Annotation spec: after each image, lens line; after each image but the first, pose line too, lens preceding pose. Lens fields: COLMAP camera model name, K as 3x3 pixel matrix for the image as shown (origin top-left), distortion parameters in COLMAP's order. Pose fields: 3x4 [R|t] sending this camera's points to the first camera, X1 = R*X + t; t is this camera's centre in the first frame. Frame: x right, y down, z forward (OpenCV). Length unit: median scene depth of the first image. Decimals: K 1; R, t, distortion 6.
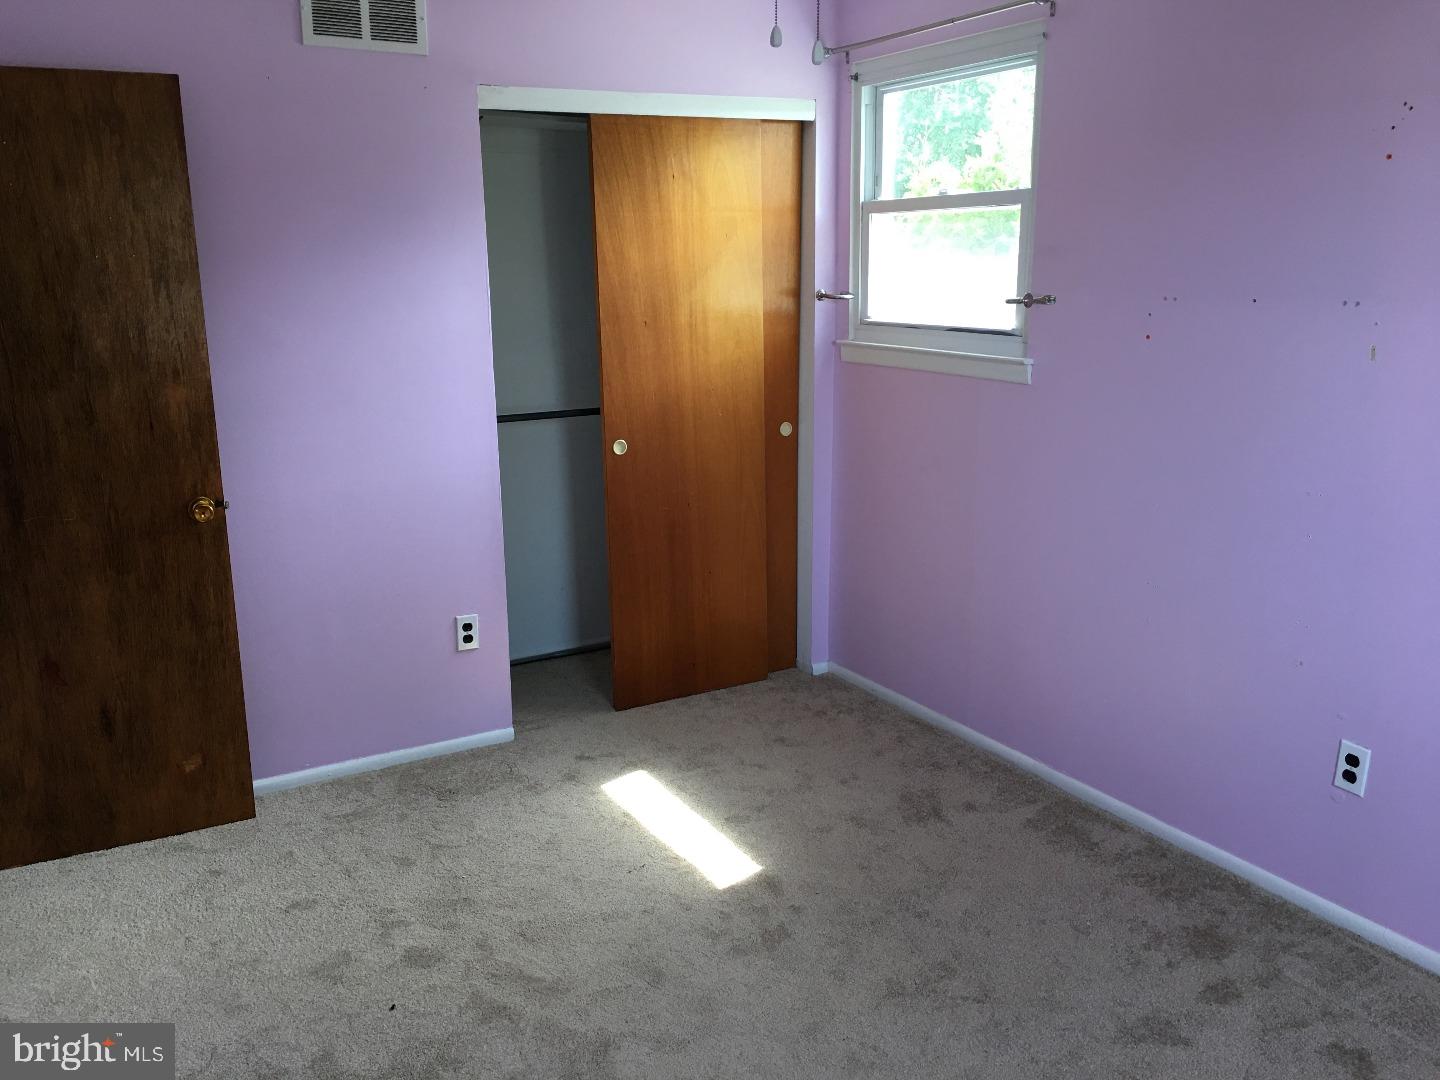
lens RADIAL K [[1240.4, 0, 720.0], [0, 1240.4, 540.0], [0, 0, 1]] dist [0.119942, -0.160631]
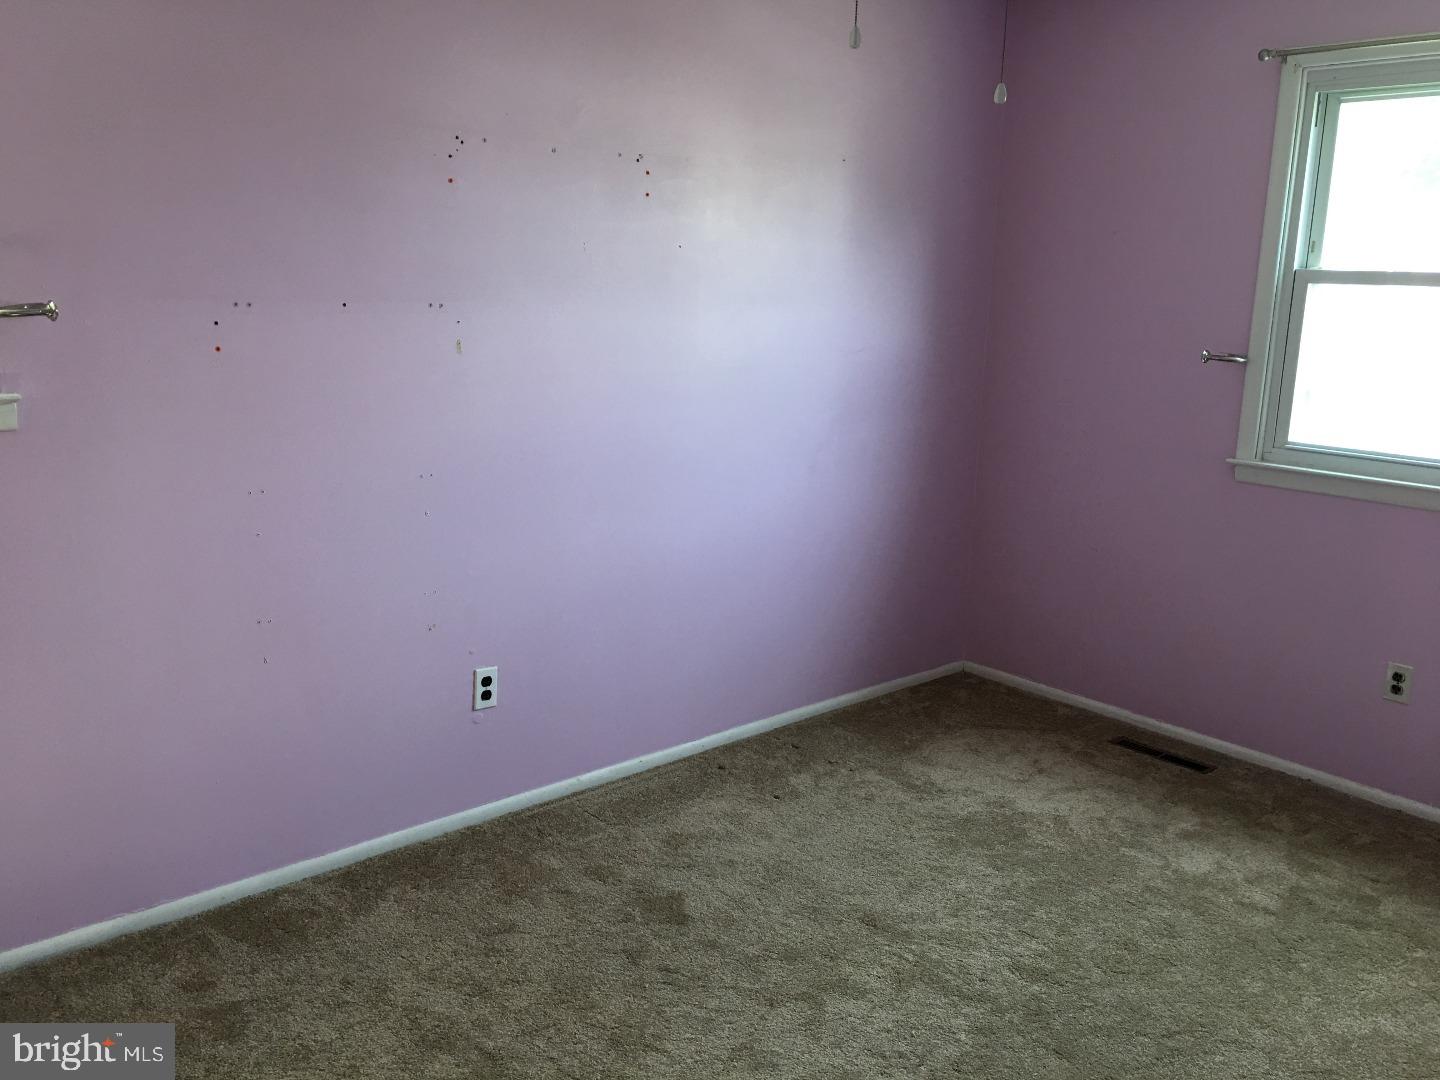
lens RADIAL K [[1240.4, 0, 720.0], [0, 1240.4, 540.0], [0, 0, 1]] dist [0.119942, -0.160631]
pose [[-0.203012, -0.215028, 0.955274, -0.647036], [0.188454, 0.948770, 0.253614, -0.211795], [-0.960870, 0.231512, -0.152089, 0.917131]]
